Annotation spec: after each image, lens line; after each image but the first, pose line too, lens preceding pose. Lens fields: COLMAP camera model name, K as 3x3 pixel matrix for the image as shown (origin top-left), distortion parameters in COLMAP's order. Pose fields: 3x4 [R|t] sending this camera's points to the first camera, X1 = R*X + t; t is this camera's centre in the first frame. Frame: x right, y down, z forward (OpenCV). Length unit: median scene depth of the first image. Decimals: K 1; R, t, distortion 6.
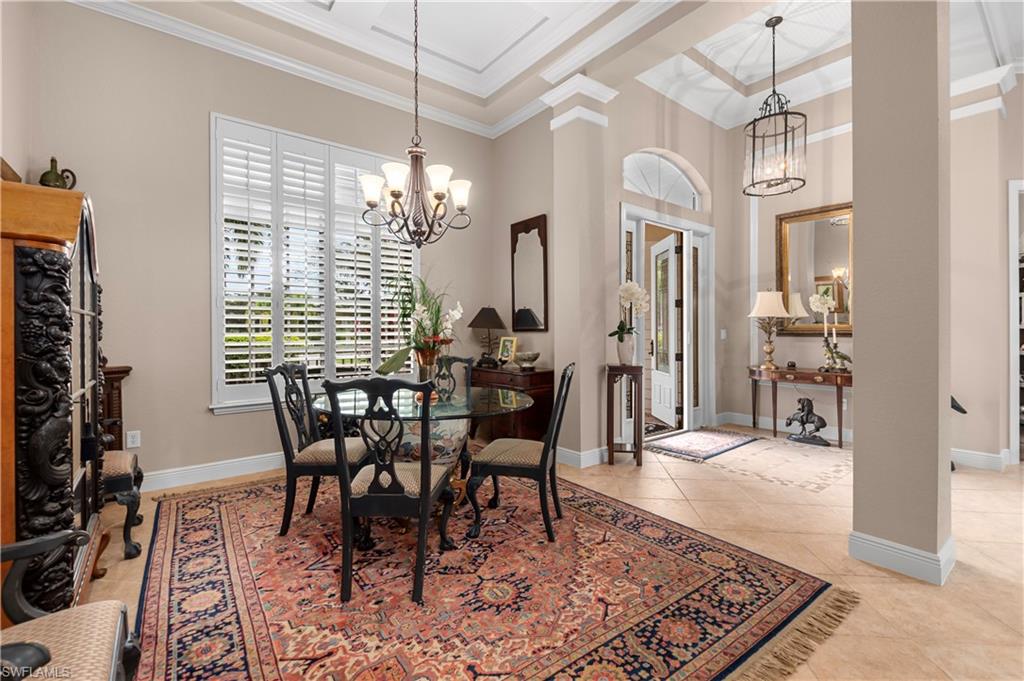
lens RADIAL K [[445.3, 0, 512.2], [0, 445.3, 328.0], [0, 0, 1]] dist [0.009195, -0.000202]
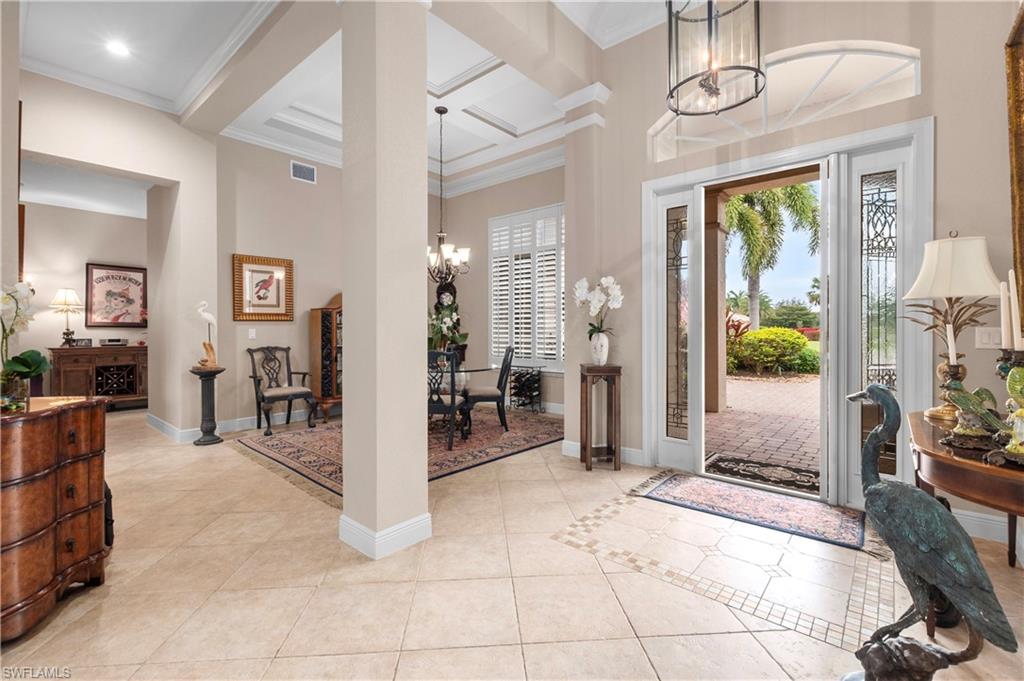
lens RADIAL K [[445.3, 0, 512.2], [0, 445.3, 328.0], [0, 0, 1]] dist [0.009195, -0.000202]
pose [[0.194813, 0.001640, -0.980839, 1.293859], [0.001732, 0.999996, 0.002016, 0.001065], [0.980839, -0.002092, 0.194810, 0.710186]]
